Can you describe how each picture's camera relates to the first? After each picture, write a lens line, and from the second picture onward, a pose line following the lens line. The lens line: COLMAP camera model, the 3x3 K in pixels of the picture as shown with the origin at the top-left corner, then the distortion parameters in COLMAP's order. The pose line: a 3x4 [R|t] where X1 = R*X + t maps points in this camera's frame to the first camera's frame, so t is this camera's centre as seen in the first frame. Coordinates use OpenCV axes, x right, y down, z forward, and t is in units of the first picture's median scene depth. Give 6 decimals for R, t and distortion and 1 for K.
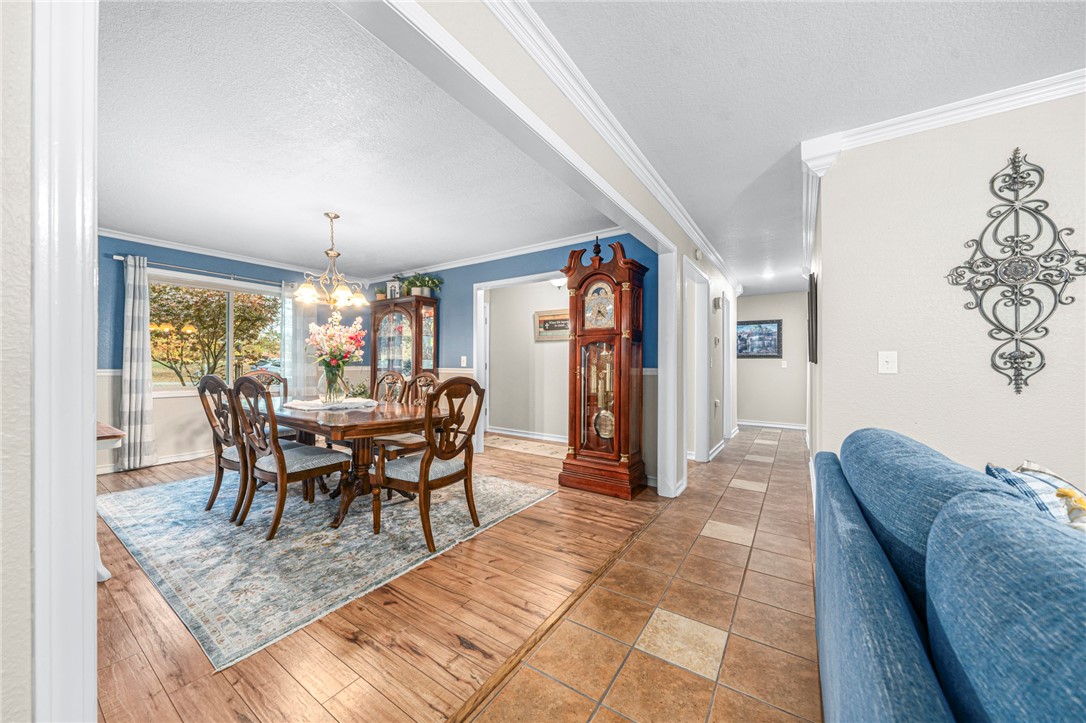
lens RADIAL K [[383.7, 0, 540.7], [0, 383.7, 361.6], [0, 0, 1]] dist [-0.006714, 0.000896]
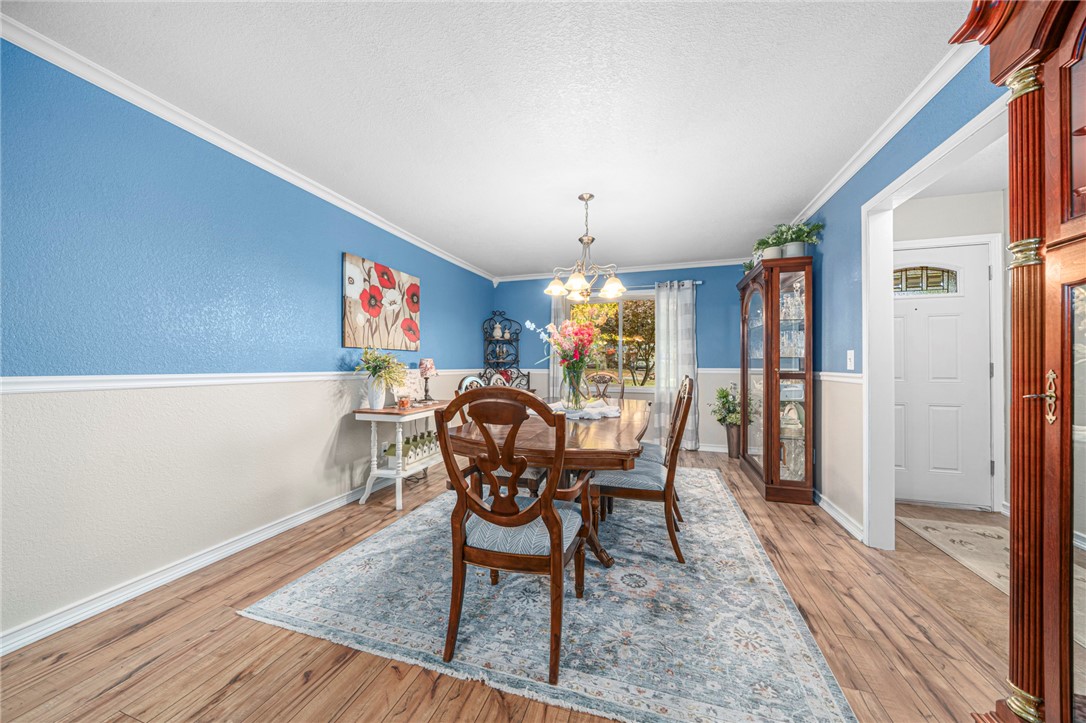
lens RADIAL K [[368.5, 0, 545.2], [0, 368.5, 362.0], [0, 0, 1]] dist [-0.005091, -0.000652]
pose [[0.284484, -0.010791, -0.958620, 0.263373], [0.004323, 0.999941, -0.009973, 0.007945], [0.958671, -0.001307, 0.284513, 0.735985]]
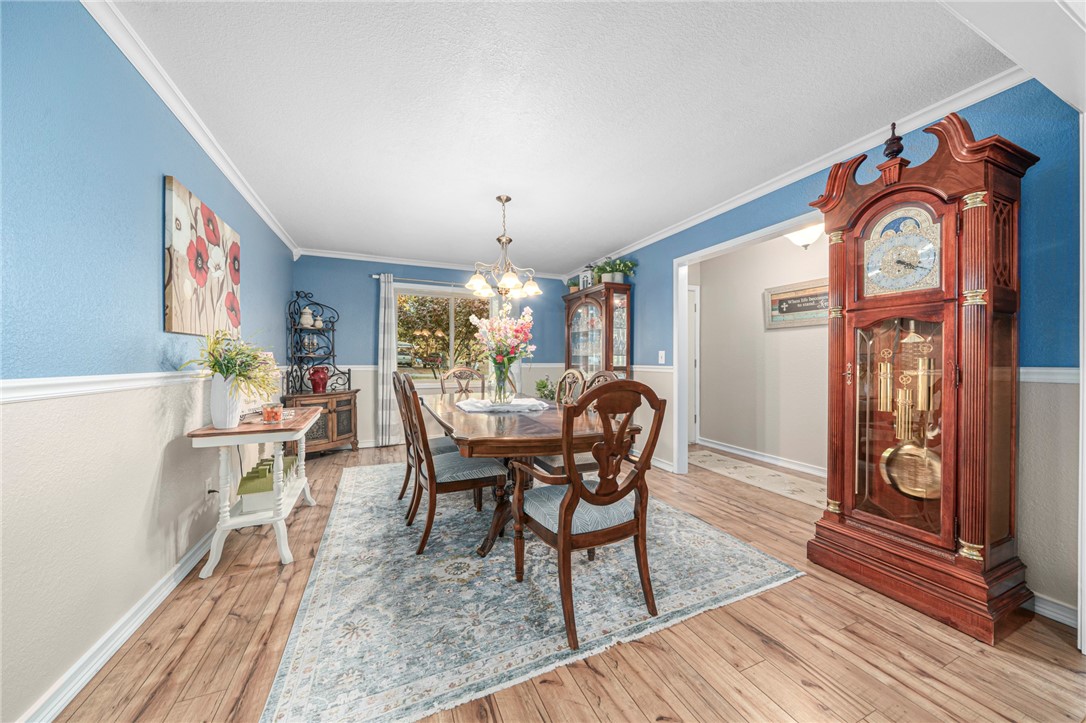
lens RADIAL K [[368.5, 0, 541.5], [0, 368.5, 361.4], [0, 0, 1]] dist [-0.005091, -0.000652]
pose [[0.842666, -0.001429, -0.538434, 0.006341], [0.004998, 0.999974, 0.005168, 0.004303], [0.538413, -0.007046, 0.842652, 0.335029]]
